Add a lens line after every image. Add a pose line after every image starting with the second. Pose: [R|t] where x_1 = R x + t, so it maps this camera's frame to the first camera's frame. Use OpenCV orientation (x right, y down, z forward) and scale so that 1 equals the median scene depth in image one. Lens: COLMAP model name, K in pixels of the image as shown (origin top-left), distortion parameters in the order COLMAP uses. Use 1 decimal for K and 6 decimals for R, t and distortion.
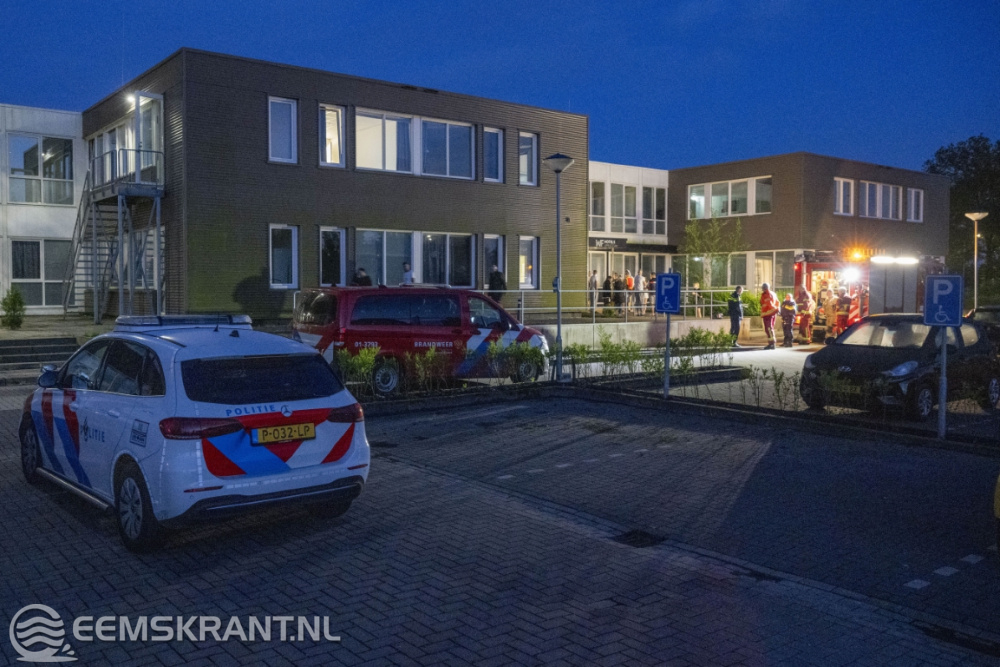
lens RADIAL K [[691.6, 0, 498.0], [0, 691.6, 308.0], [0, 0, 1]] dist [0.059882, -0.000704]
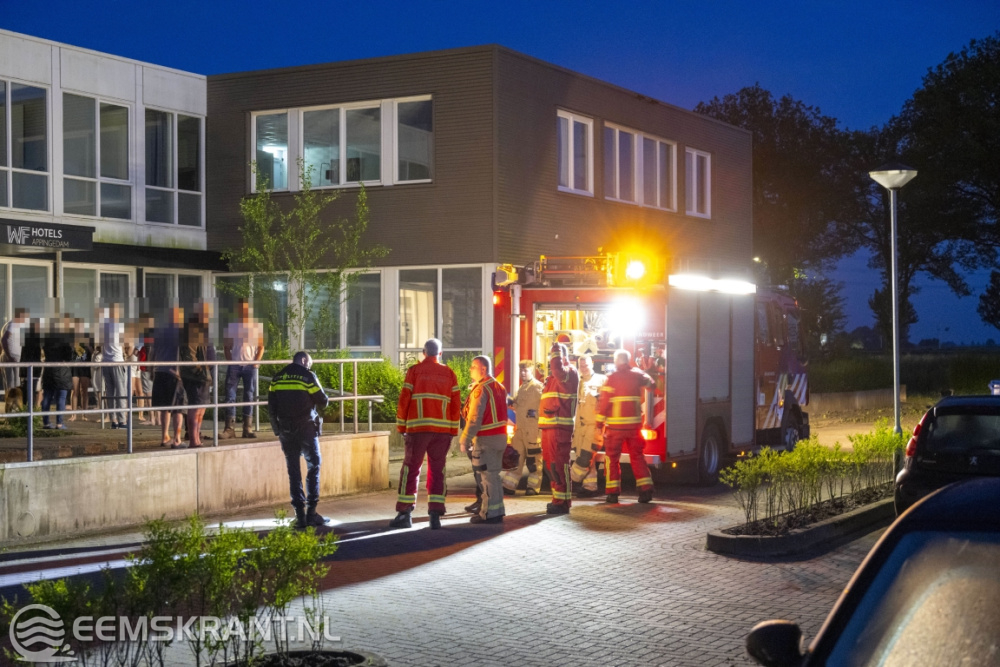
lens RADIAL K [[1433.1, 0, 500.0], [0, 1433.1, 333.5], [0, 0, 1]] dist [-0.014726, -0.022887]
pose [[0.911695, 0.003339, 0.410855, 0.057019], [0.013832, 0.999151, -0.038812, -0.004796], [-0.410635, 0.041068, 0.910874, 0.156285]]
